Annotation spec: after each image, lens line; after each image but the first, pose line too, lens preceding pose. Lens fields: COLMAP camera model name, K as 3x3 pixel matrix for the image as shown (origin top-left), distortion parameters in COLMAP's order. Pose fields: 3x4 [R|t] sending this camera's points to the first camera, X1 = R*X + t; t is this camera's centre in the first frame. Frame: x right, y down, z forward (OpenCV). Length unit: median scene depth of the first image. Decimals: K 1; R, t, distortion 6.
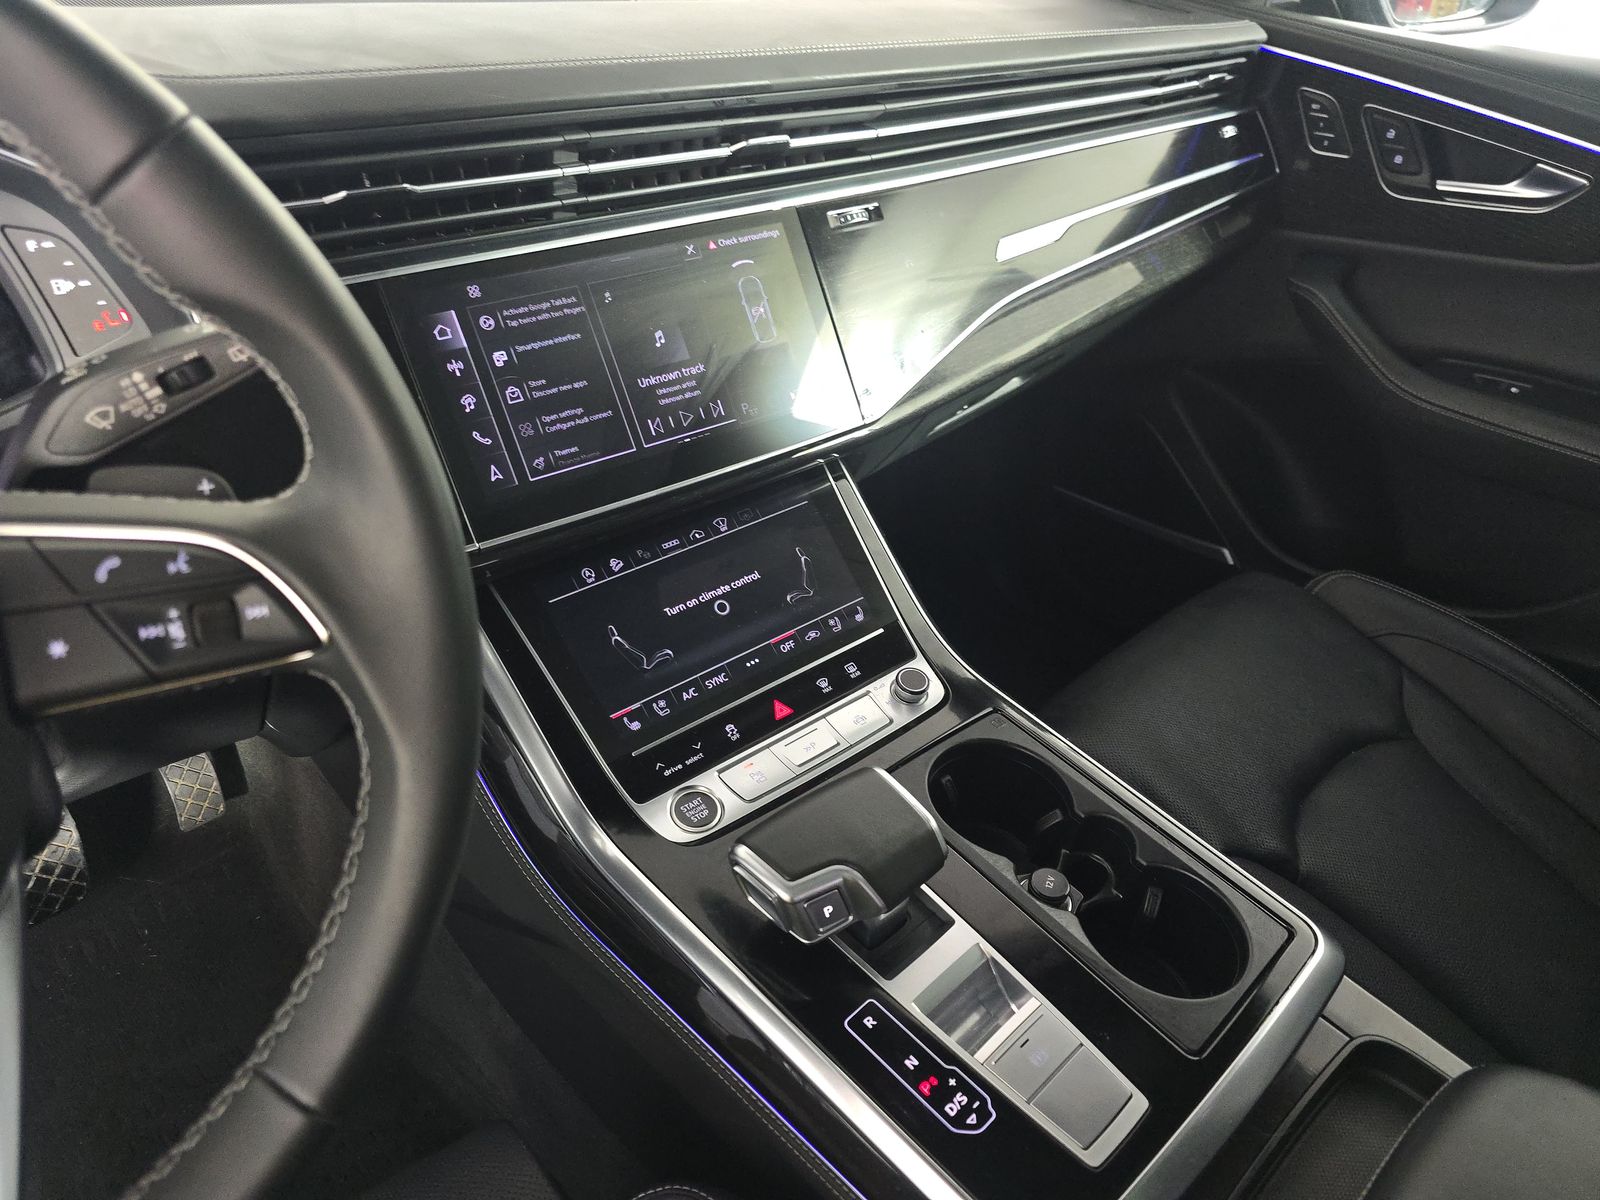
lens RADIAL K [[1041.0, 0, 800.0], [0, 1041.0, 600.0], [0, 0, 1]] dist [0.003903, -0.001755]
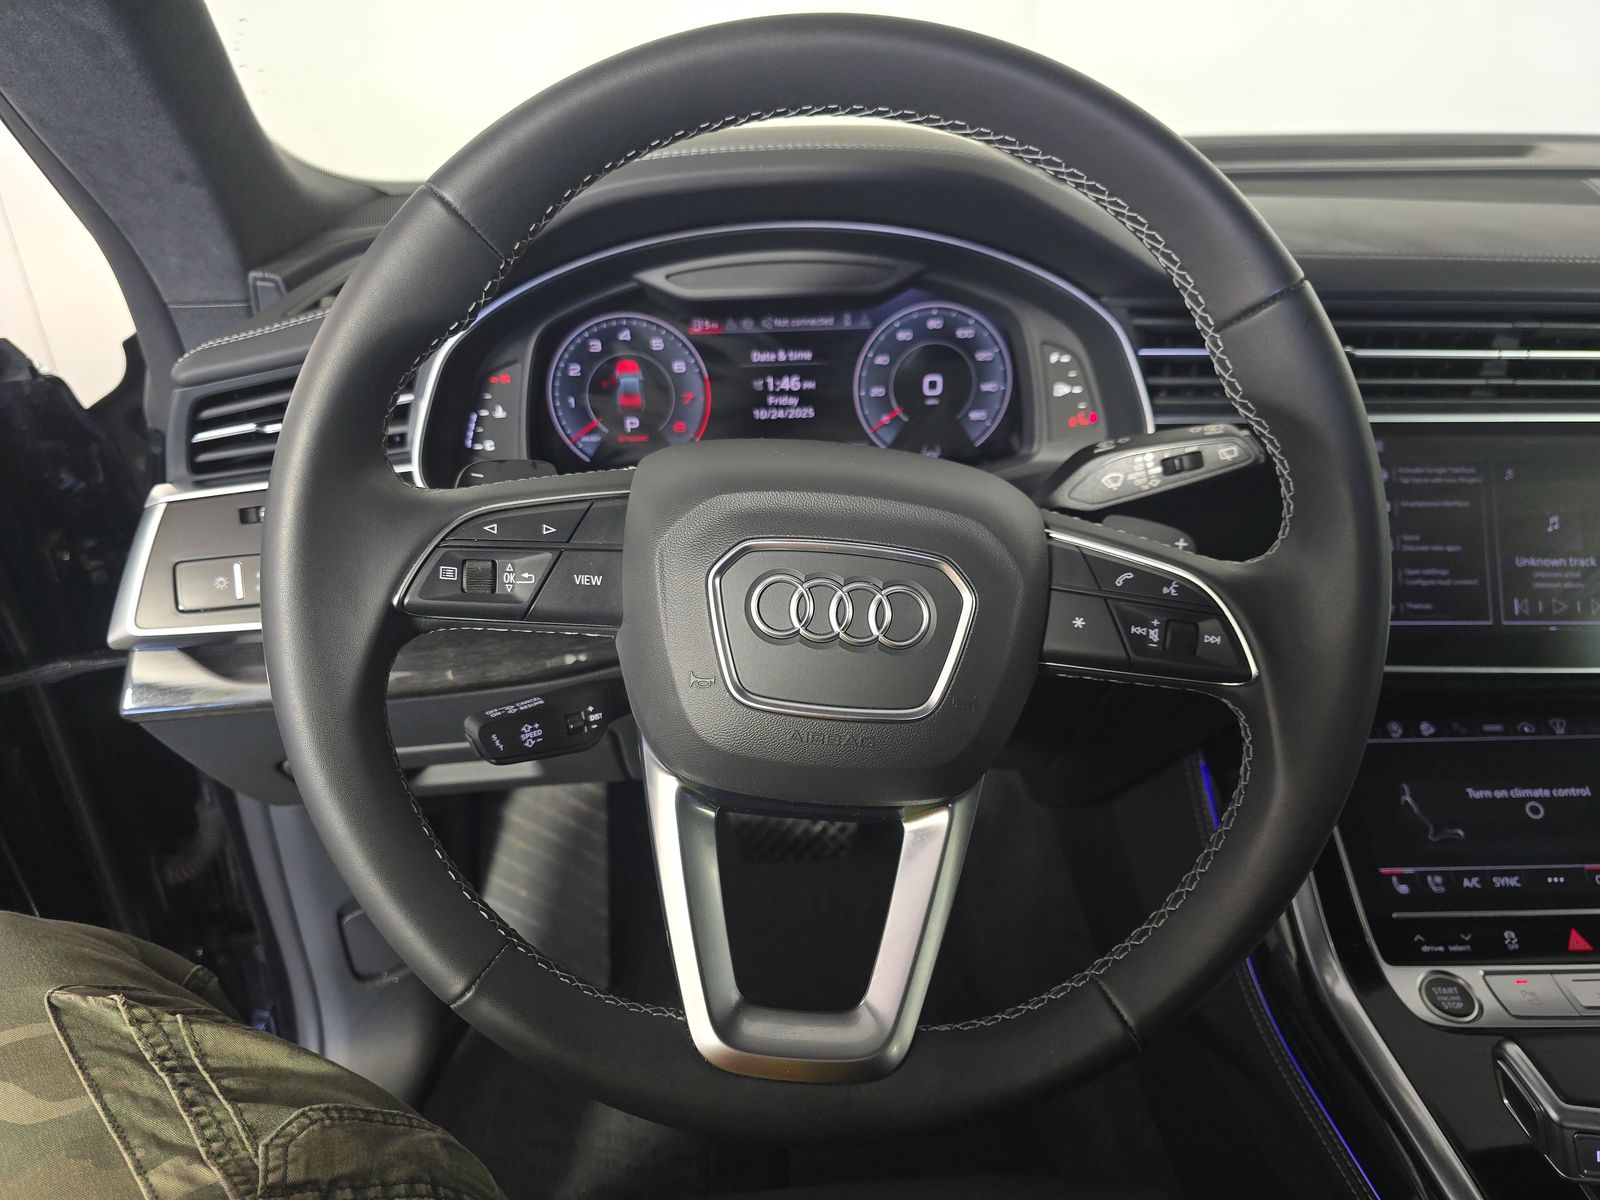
lens RADIAL K [[1076.5, 0, 800.0], [0, 1076.5, 600.0], [0, 0, 1]] dist [-0.003574, -0.003111]
pose [[0.774811, 0.248367, -0.581363, -0.080407], [-0.335199, 0.941087, -0.044690, 0.103646], [0.536013, 0.229498, 0.812416, -0.195611]]
